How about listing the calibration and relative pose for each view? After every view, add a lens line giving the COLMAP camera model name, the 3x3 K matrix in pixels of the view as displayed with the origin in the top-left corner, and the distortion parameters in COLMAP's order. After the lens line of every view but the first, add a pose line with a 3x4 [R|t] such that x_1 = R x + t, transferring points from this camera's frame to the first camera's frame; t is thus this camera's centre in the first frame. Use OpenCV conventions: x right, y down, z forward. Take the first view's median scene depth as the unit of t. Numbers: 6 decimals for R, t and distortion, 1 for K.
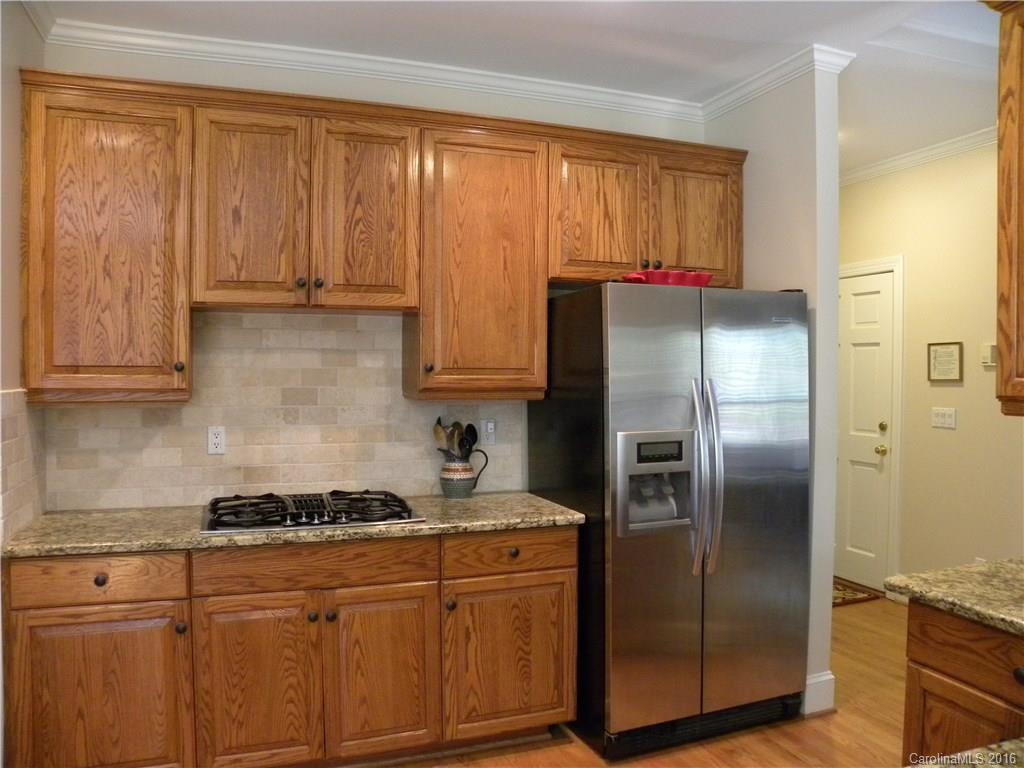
lens RADIAL K [[784.2, 0, 506.9], [0, 784.2, 387.6], [0, 0, 1]] dist [-0.134199, 0.068293]
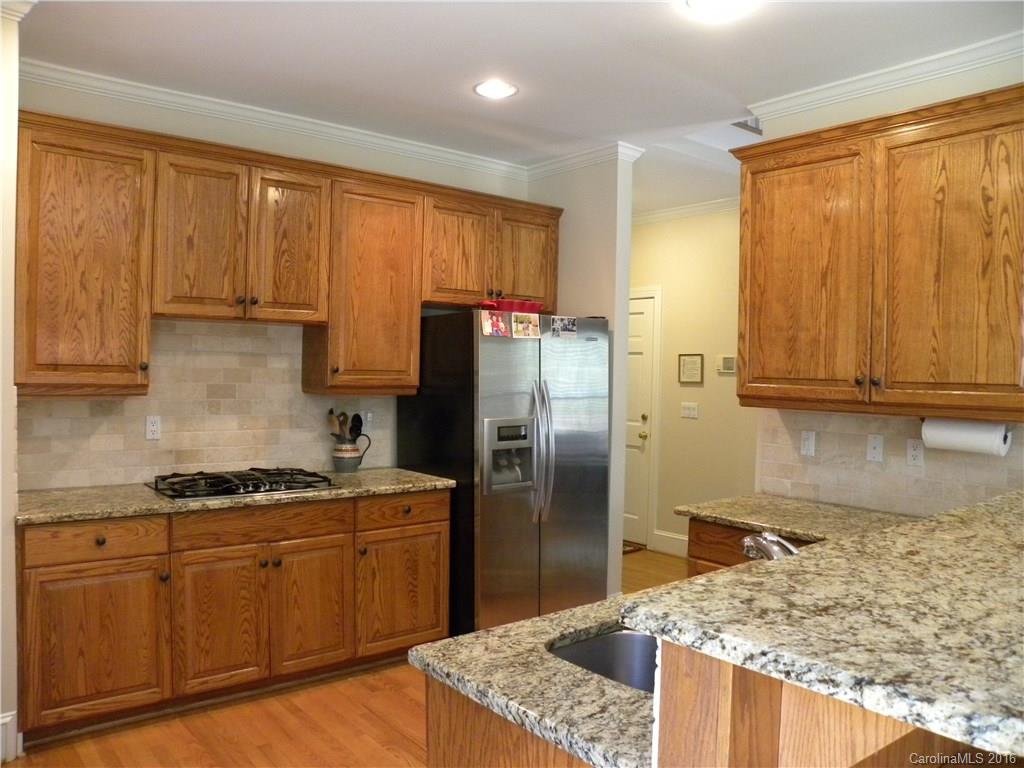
lens RADIAL K [[784.2, 0, 512.9], [0, 784.2, 386.4], [0, 0, 1]] dist [-0.134199, 0.068293]
pose [[0.945557, 0.008403, 0.325349, -0.252669], [-0.009890, 0.999947, 0.002918, -0.004457], [-0.325307, -0.005977, 0.945590, -0.310888]]
